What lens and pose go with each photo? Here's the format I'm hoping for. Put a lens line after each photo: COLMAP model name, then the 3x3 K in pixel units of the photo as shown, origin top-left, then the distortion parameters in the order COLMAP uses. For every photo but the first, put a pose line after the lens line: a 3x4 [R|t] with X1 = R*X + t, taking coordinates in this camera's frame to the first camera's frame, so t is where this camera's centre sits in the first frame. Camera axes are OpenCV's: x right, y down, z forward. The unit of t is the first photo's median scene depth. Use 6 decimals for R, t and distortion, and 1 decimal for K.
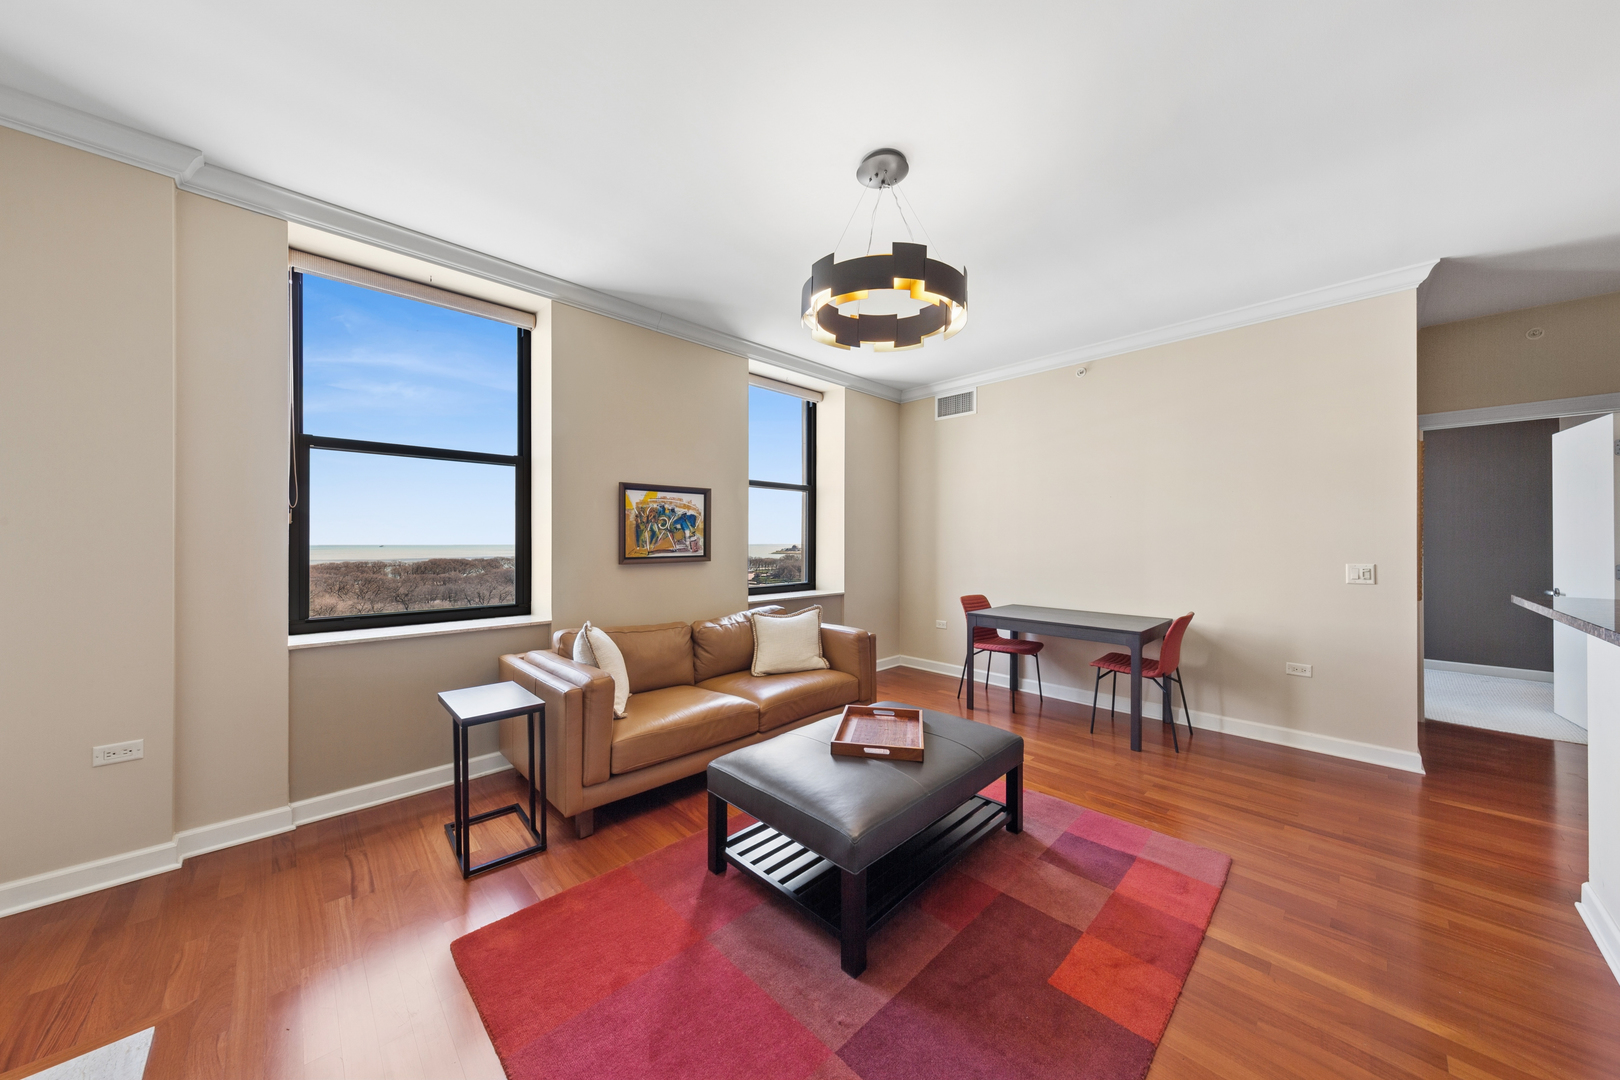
lens RADIAL K [[541.5, 0, 806.9], [0, 541.5, 541.8], [0, 0, 1]] dist [-0.000753, -0.000072]
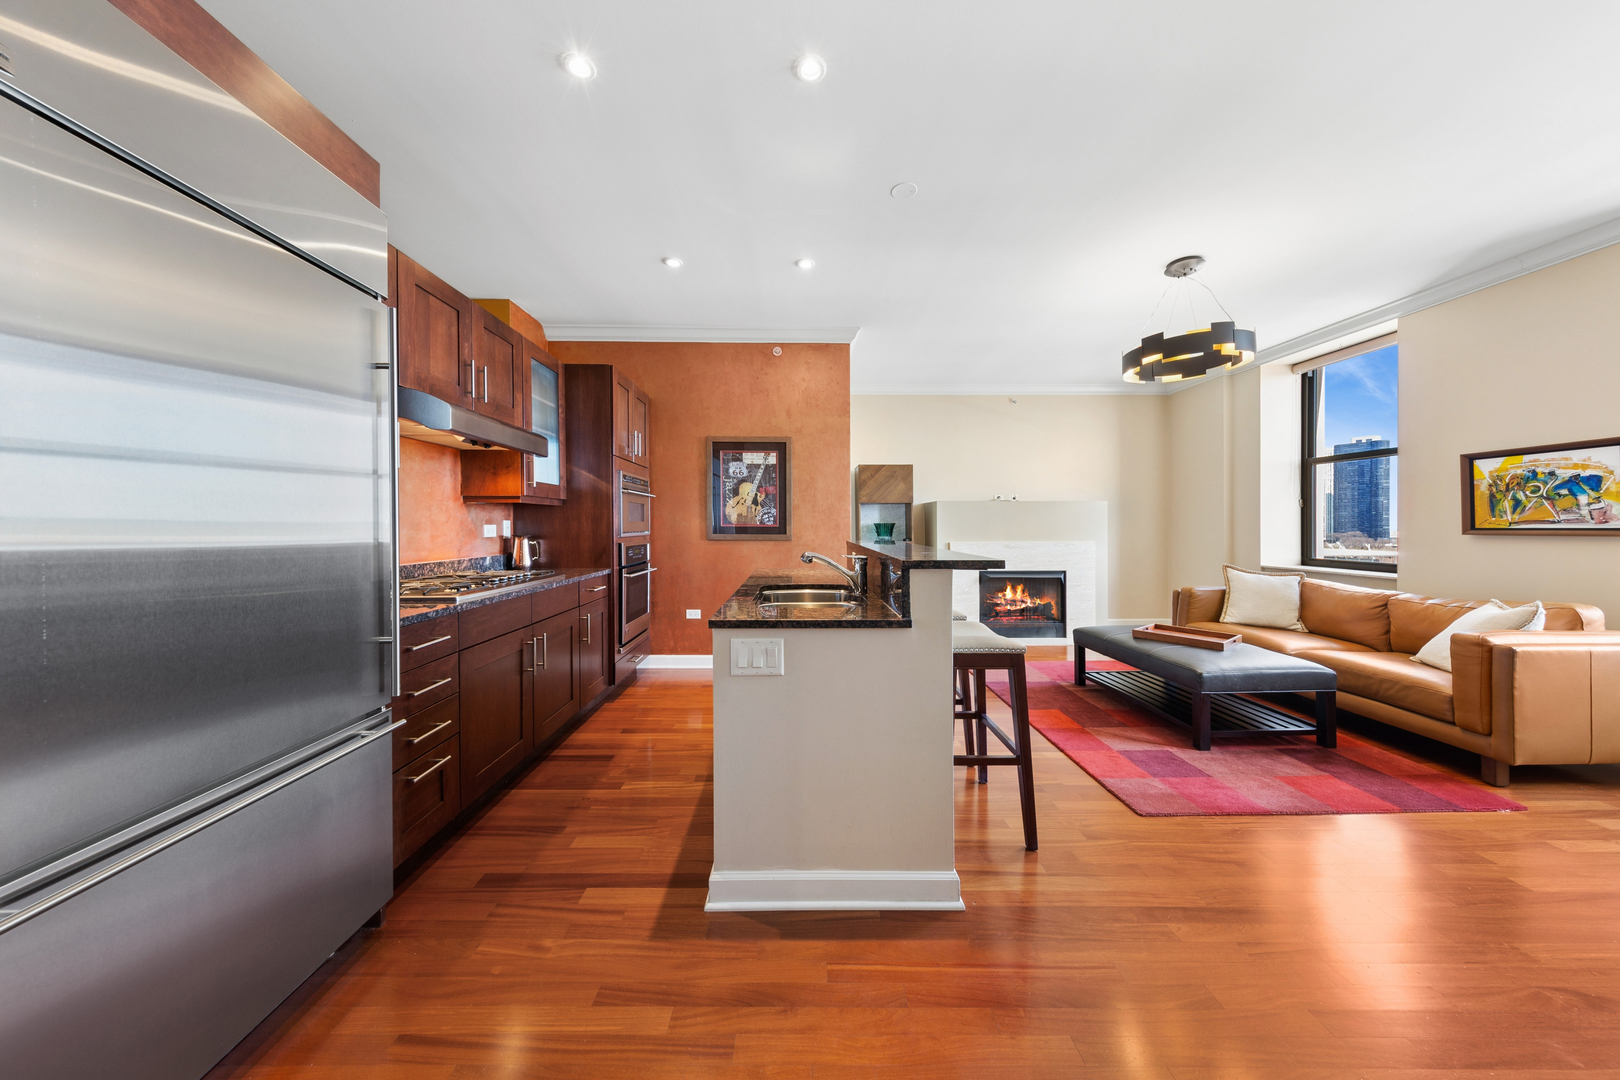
lens RADIAL K [[513.9, 0, 805.3], [0, 513.9, 524.5], [0, 0, 1]] dist [0.005663, -0.000333]
pose [[-0.687062, 0.003958, -0.726588, 1.144248], [0.005025, 0.999987, 0.000695, 0.014927], [0.726581, -0.003174, -0.687073, 0.718643]]
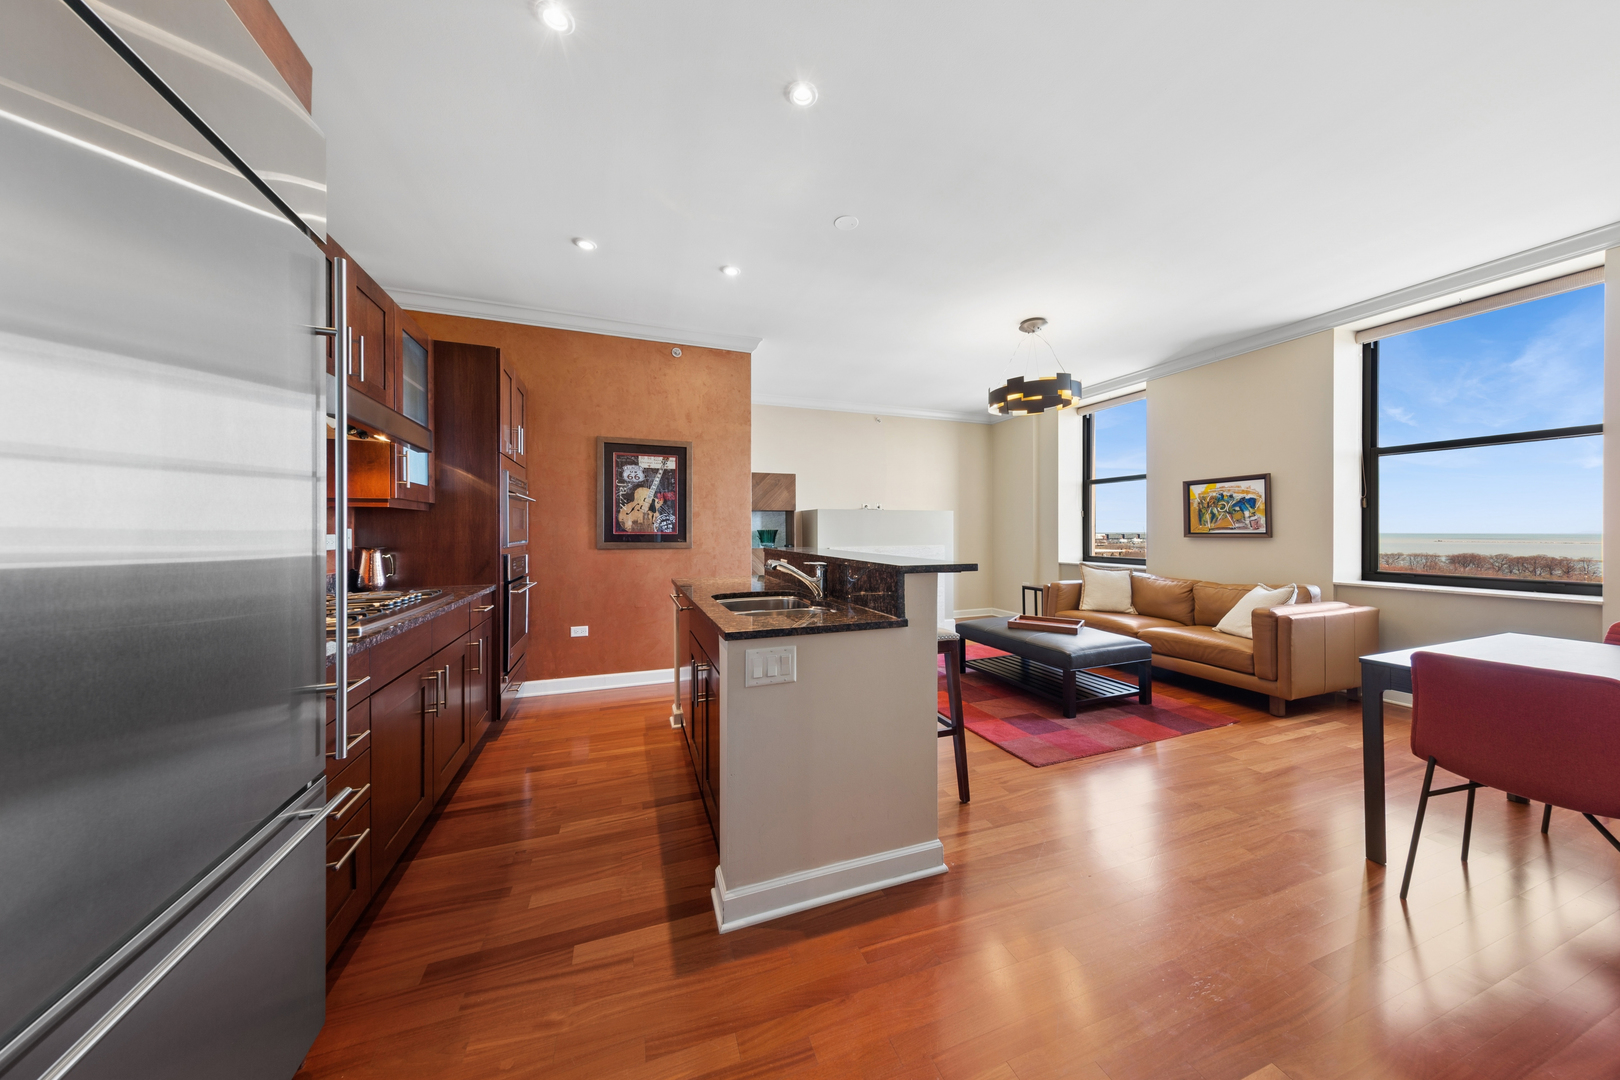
lens RADIAL K [[510.3, 0, 816.9], [0, 510.3, 527.2], [0, 0, 1]] dist [0.006849, -0.000144]
pose [[-0.400498, 0.000105, -0.916298, 1.239154], [0.007344, 0.999968, -0.003095, 0.010598], [0.916268, -0.007969, -0.400486, 0.601011]]
